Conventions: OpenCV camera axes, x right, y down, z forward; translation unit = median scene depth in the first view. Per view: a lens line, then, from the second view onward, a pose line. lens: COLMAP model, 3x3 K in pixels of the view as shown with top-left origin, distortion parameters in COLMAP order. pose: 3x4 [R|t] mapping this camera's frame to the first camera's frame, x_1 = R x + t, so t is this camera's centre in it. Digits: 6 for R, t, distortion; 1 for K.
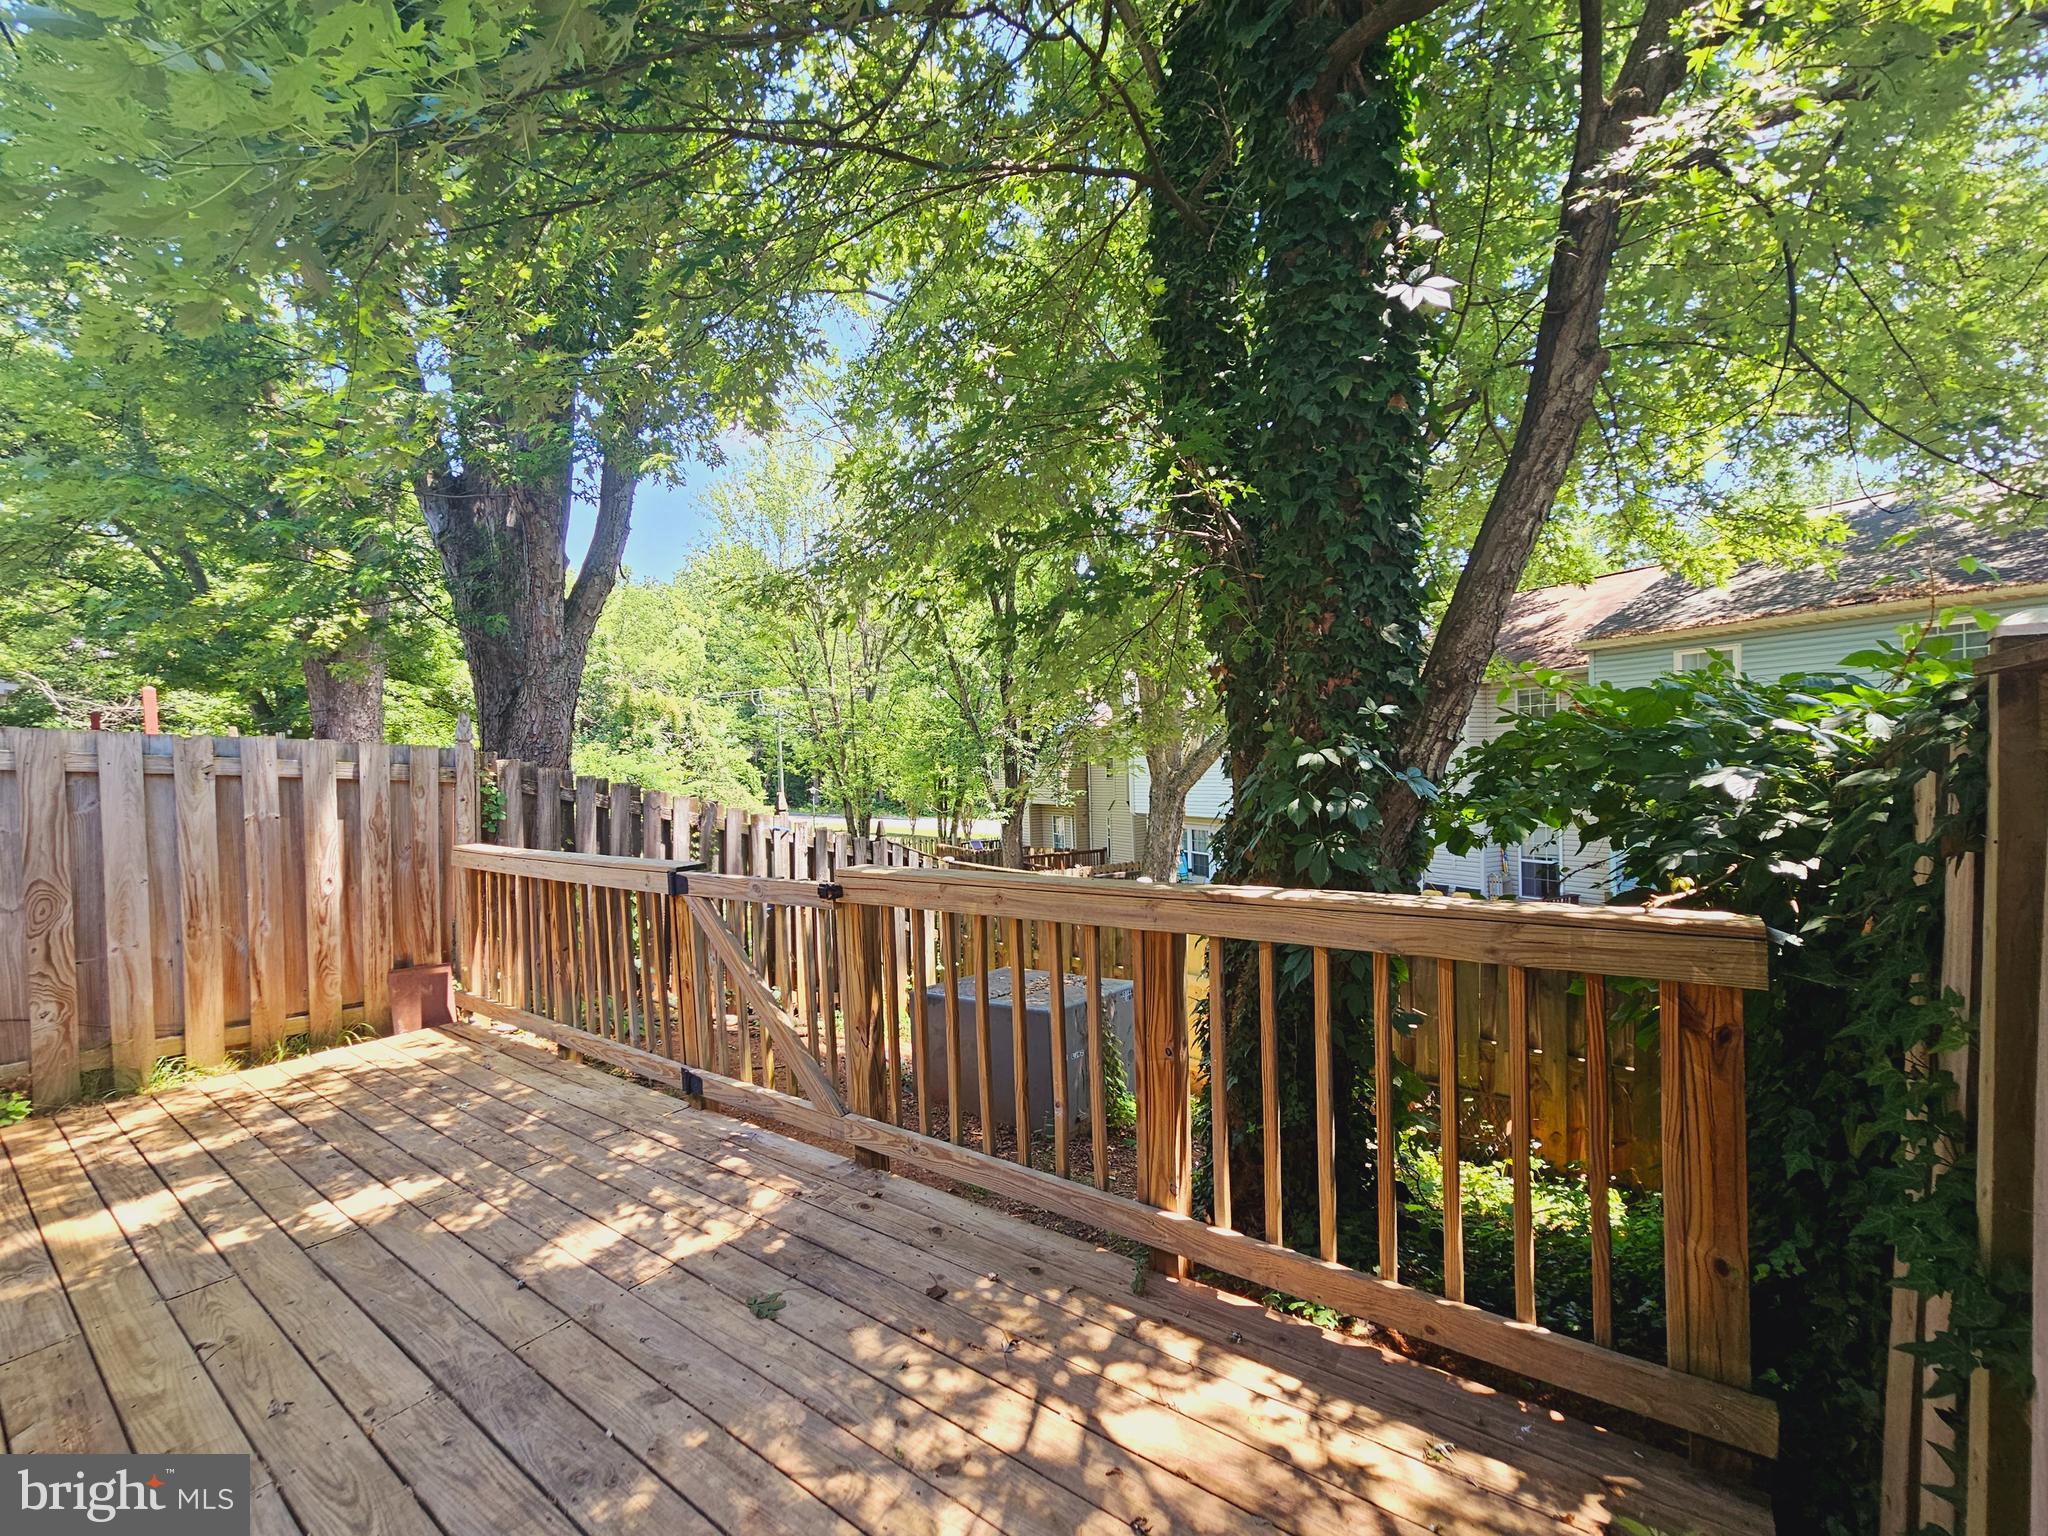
lens RADIAL K [[835.3, 0, 1023.7], [0, 835.3, 776.2], [0, 0, 1]] dist [-0.001710, -0.002324]
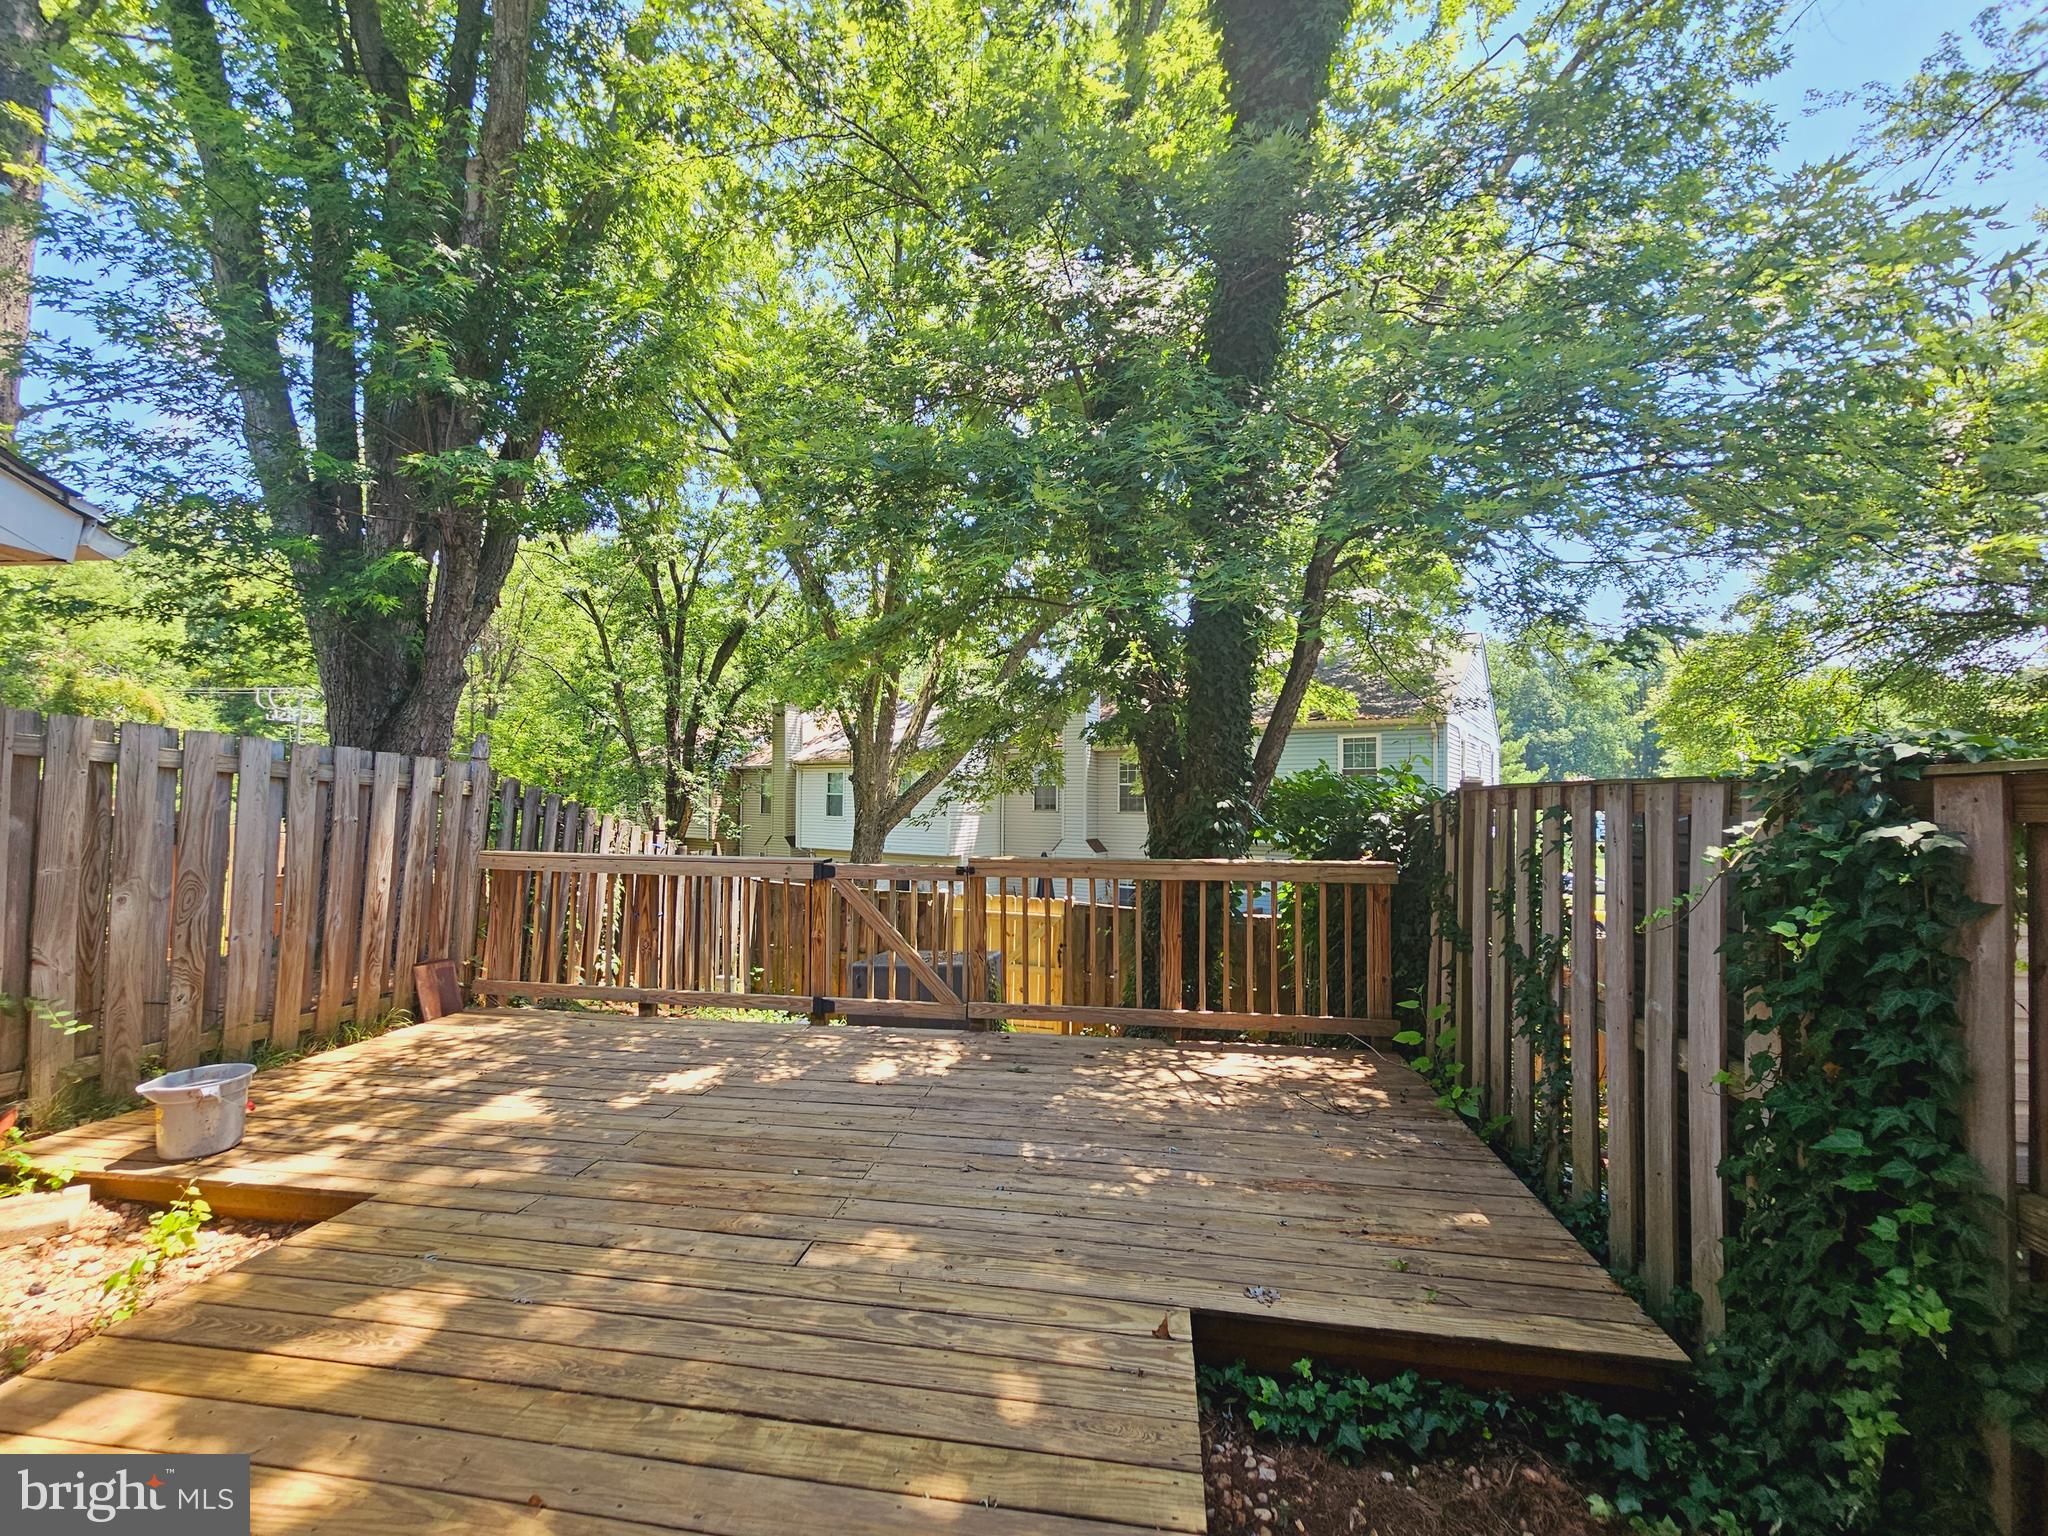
lens RADIAL K [[835.3, 0, 1020.9], [0, 835.3, 766.6], [0, 0, 1]] dist [-0.001710, -0.002324]
pose [[0.885023, 0.059977, 0.461668, -1.000989], [-0.031919, 0.997150, -0.068355, 0.041916], [-0.464452, 0.045760, 0.884415, -0.620258]]
